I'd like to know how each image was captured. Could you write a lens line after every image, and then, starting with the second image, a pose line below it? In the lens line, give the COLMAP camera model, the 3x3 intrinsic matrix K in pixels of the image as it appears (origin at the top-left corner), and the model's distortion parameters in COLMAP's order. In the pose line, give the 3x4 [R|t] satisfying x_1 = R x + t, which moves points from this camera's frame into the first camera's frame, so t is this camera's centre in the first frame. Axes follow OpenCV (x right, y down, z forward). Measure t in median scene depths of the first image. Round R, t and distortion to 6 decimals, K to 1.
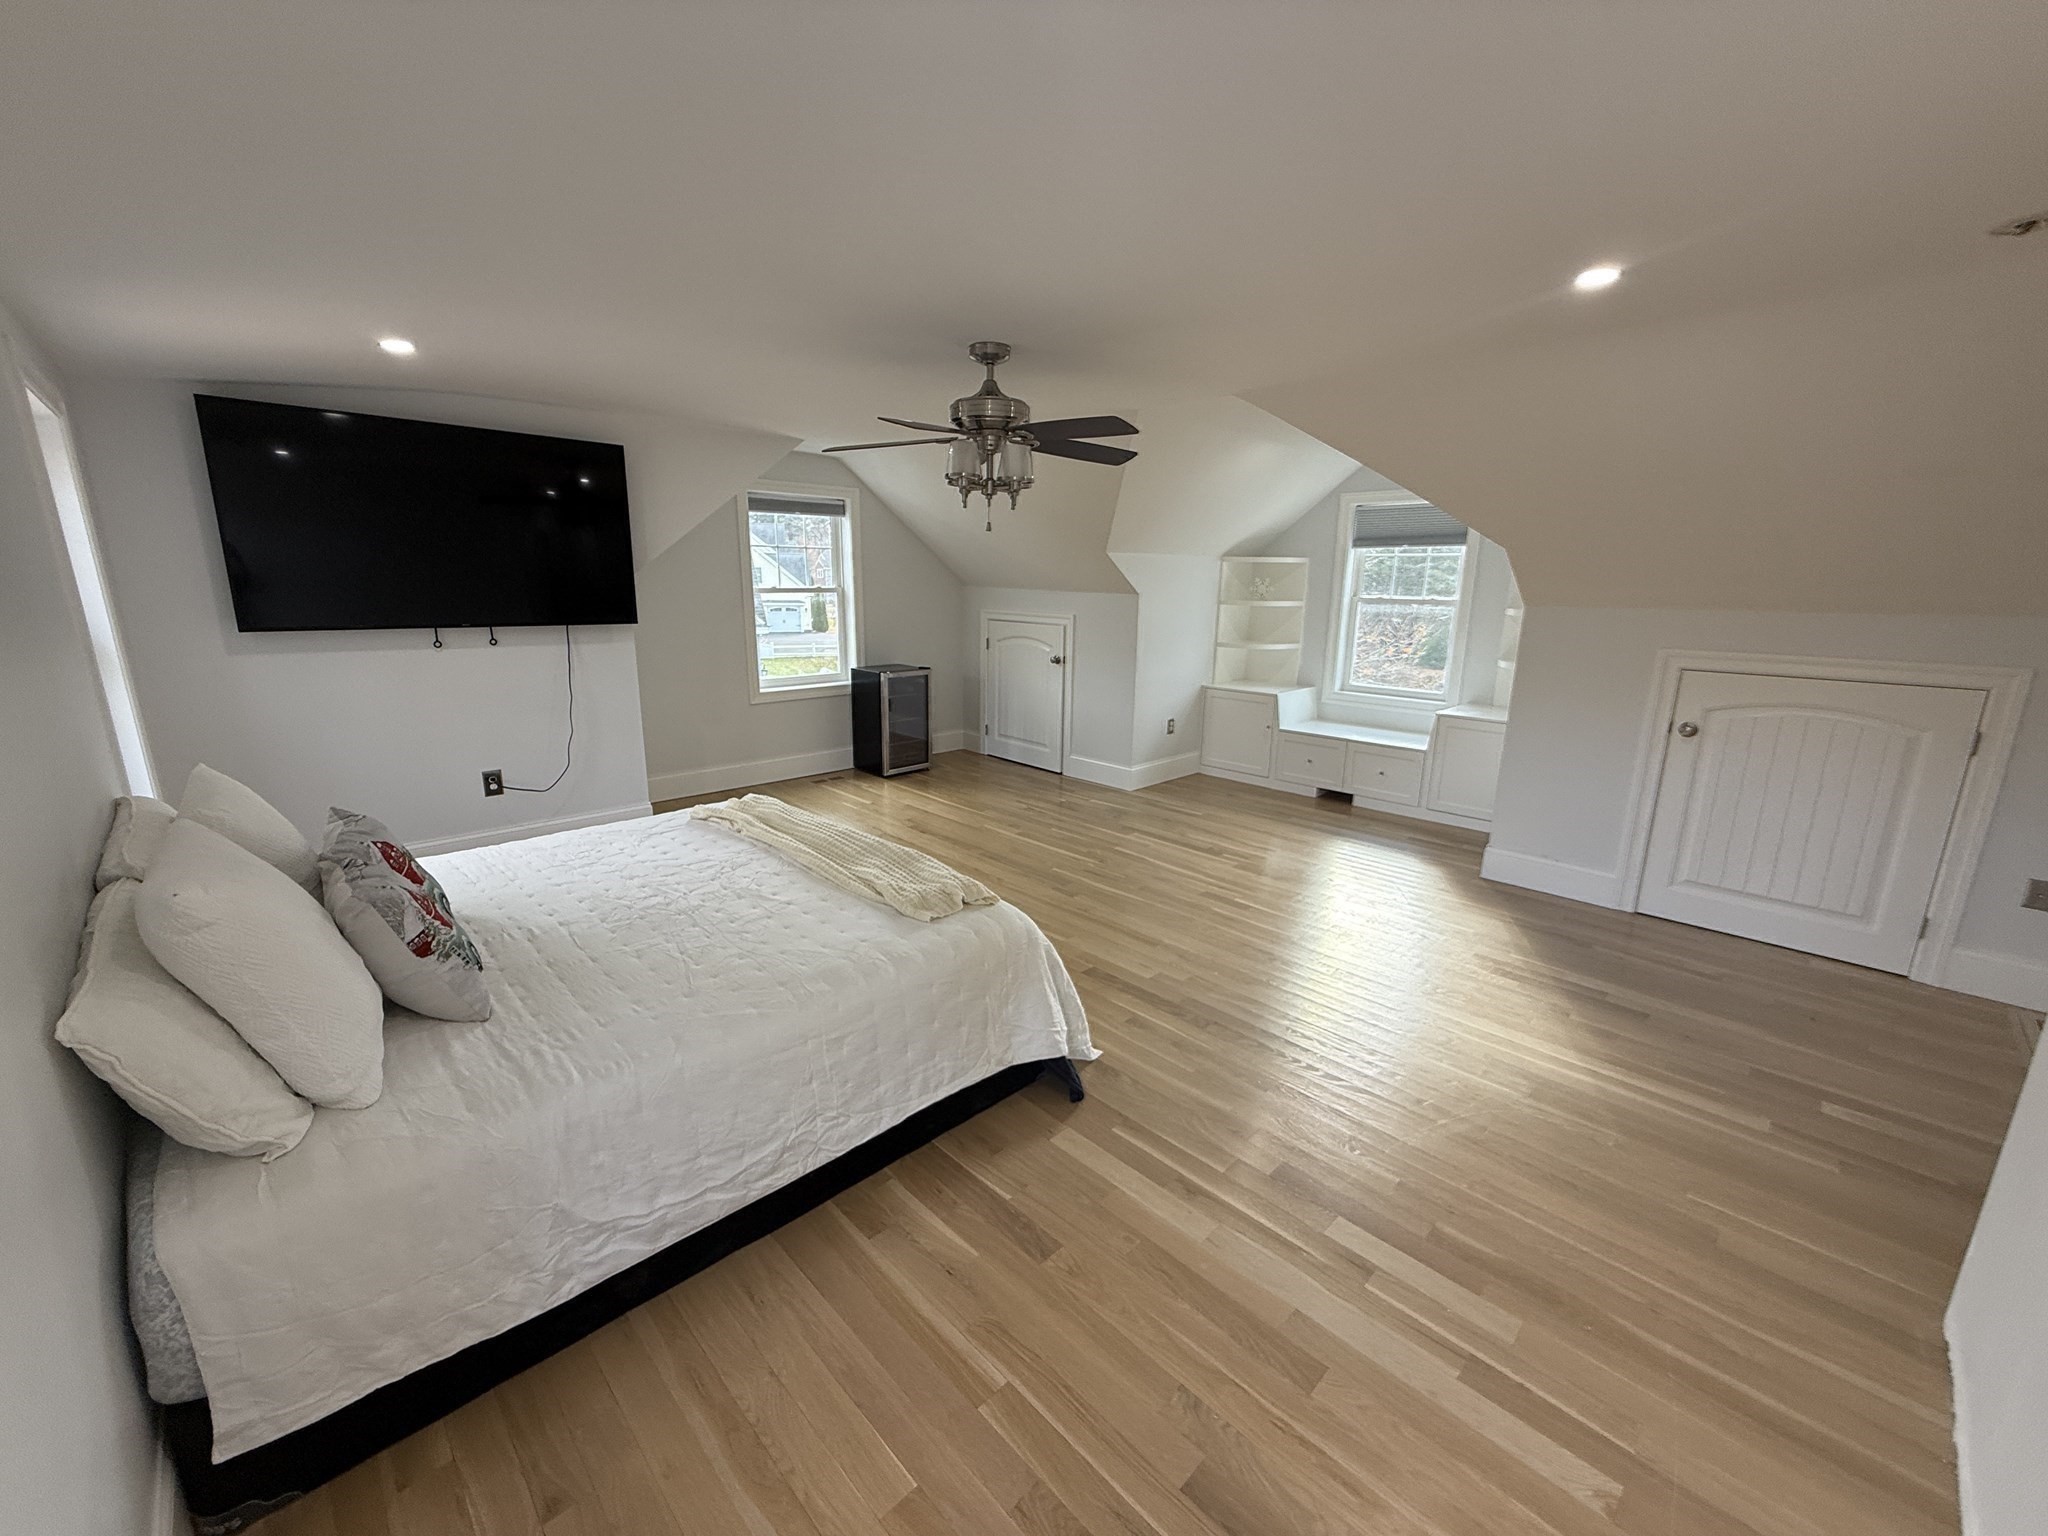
lens RADIAL K [[817.3, 0, 1018.3], [0, 817.3, 764.1], [0, 0, 1]] dist [-0.001317, 0.000737]
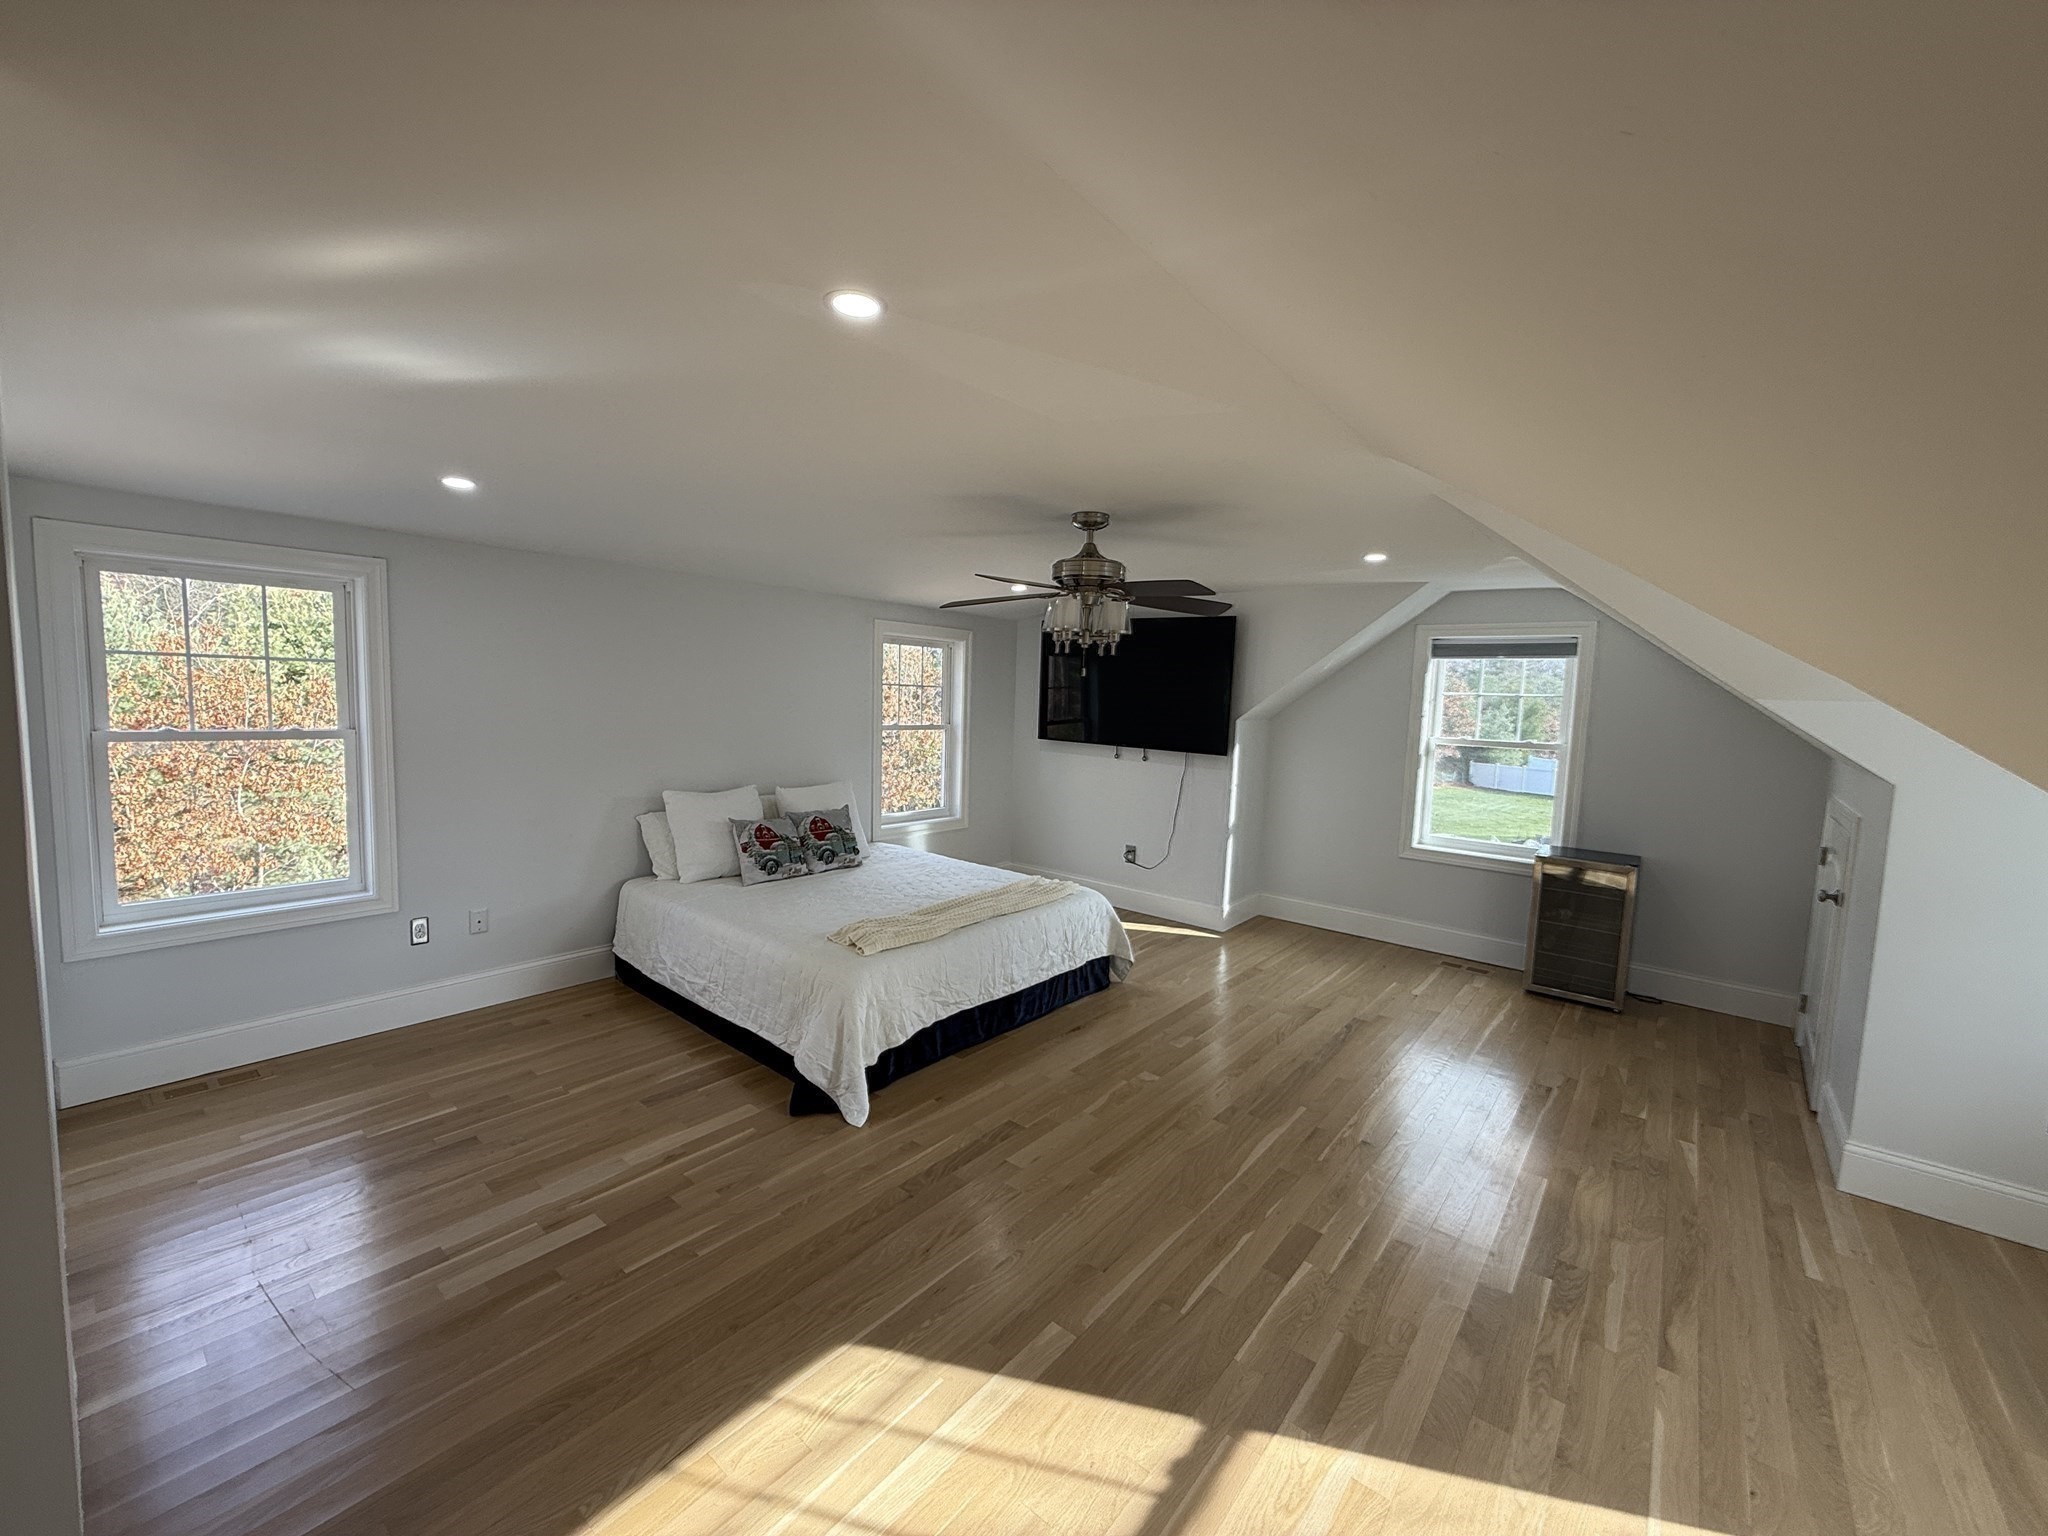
lens RADIAL K [[817.3, 0, 1020.3], [0, 817.3, 767.9], [0, 0, 1]] dist [-0.001317, 0.000737]
pose [[0.112801, 0.082089, -0.990221, 0.734304], [-0.257421, 0.964970, 0.050671, -0.143790], [0.959693, 0.249188, 0.129981, 0.580030]]
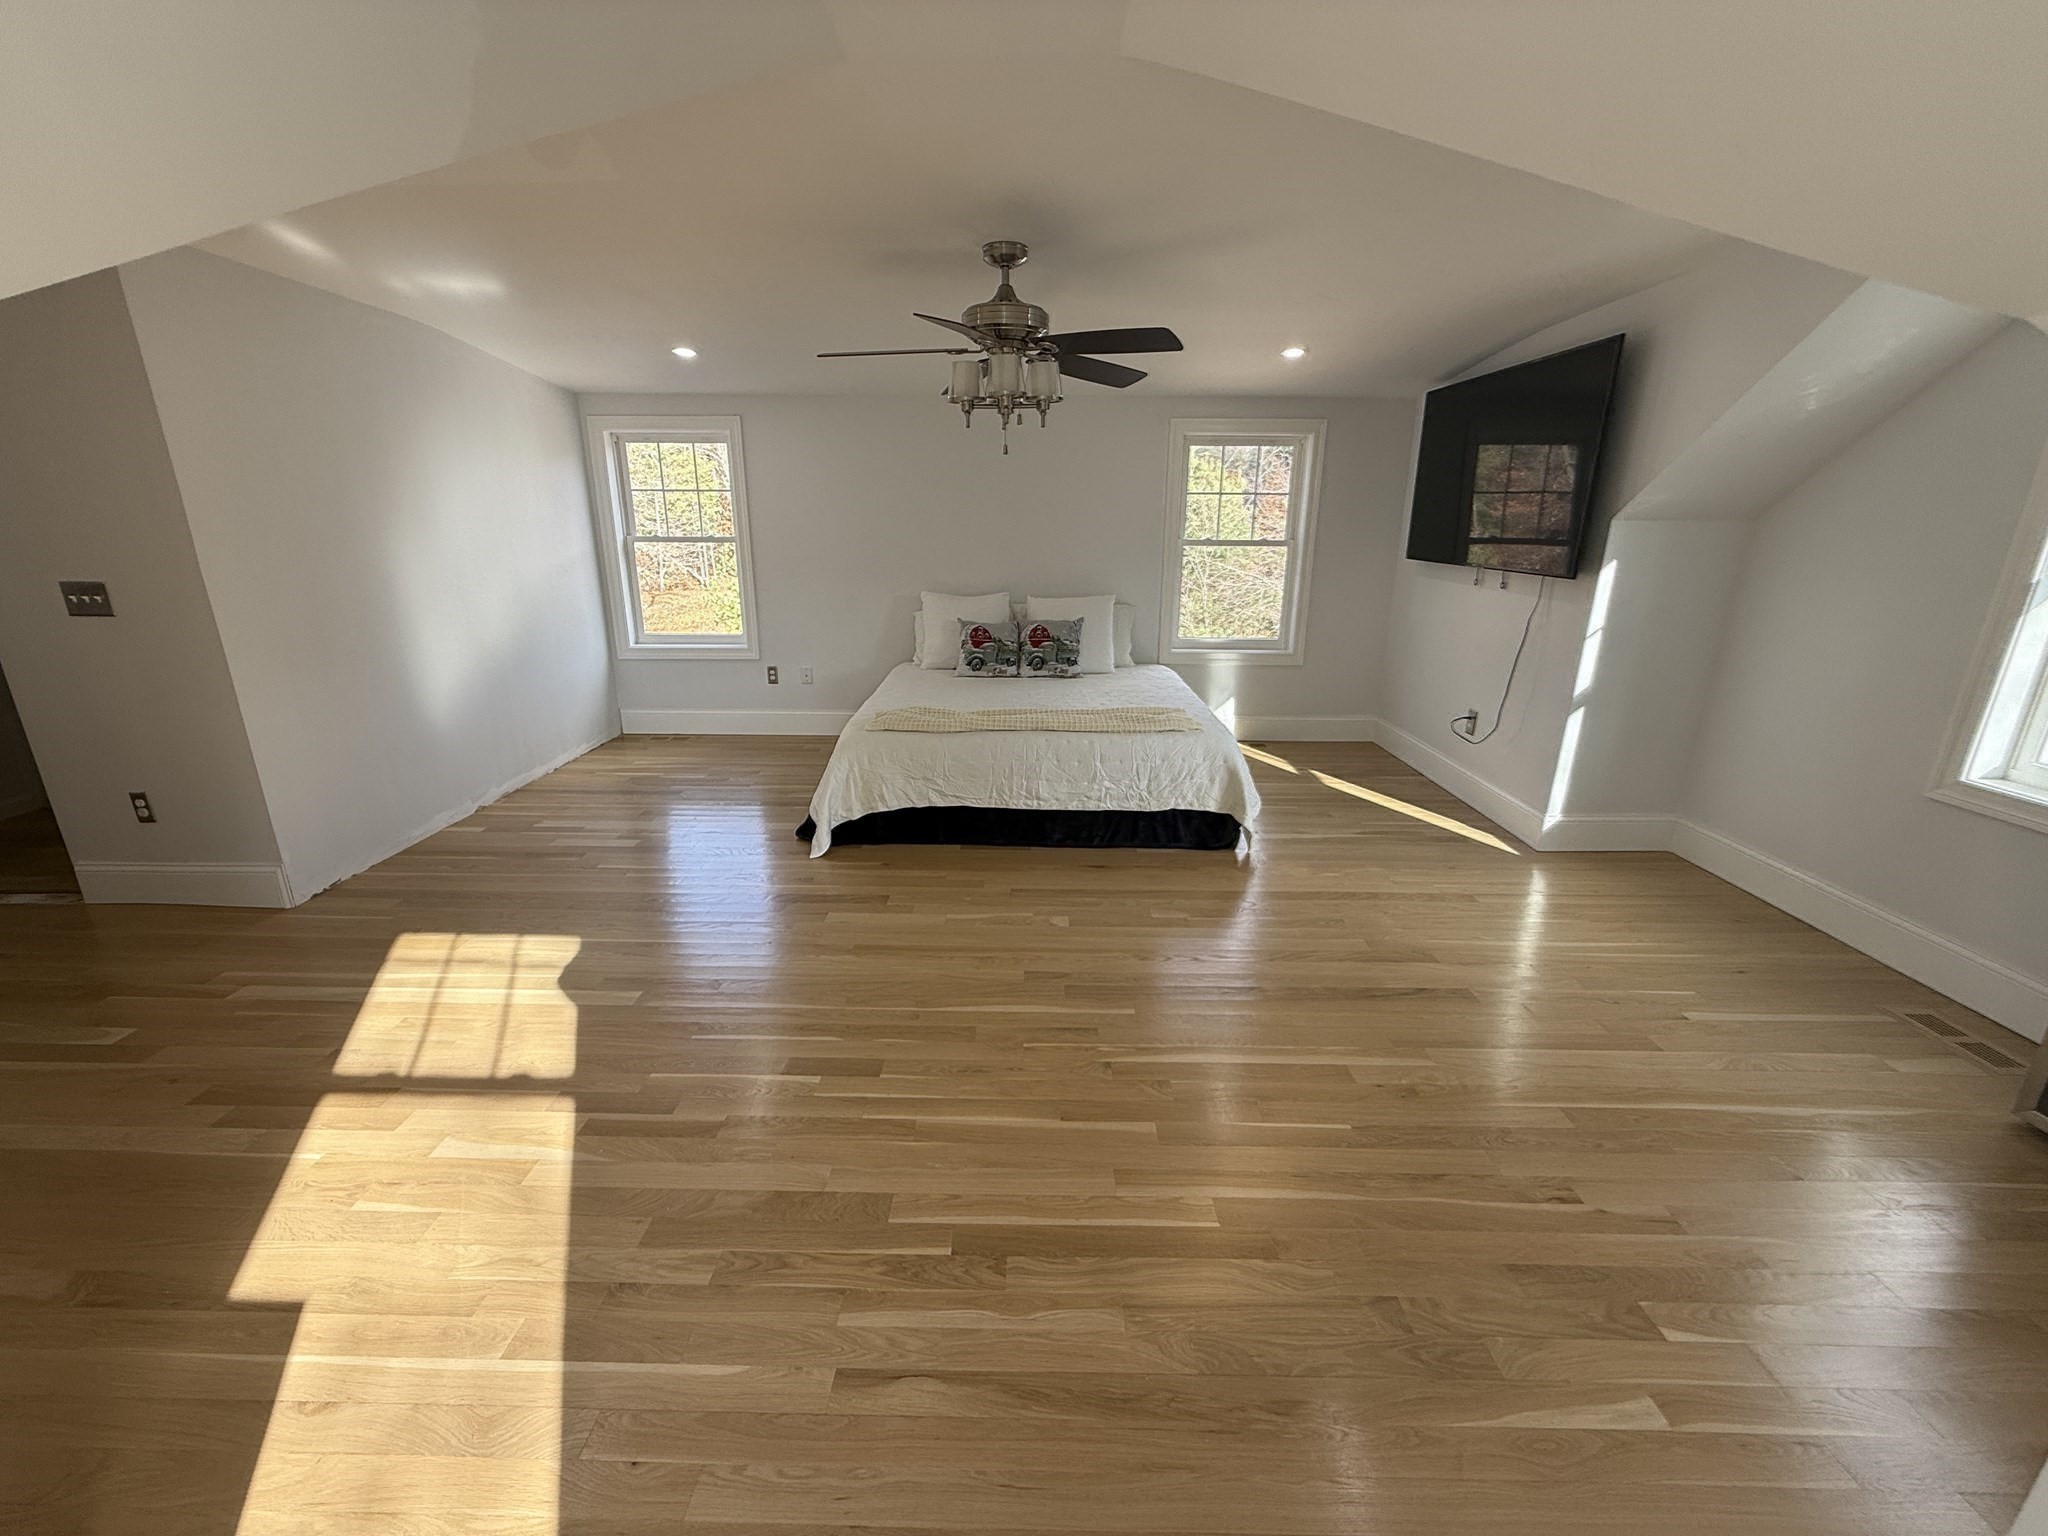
lens RADIAL K [[817.3, 0, 1023.3], [0, 817.3, 773.8], [0, 0, 1]] dist [-0.001317, 0.000737]
pose [[-0.706609, 0.193732, -0.680567, 0.467155], [-0.173228, 0.885164, 0.431830, -0.262492], [0.686072, 0.423029, -0.591905, 1.228955]]
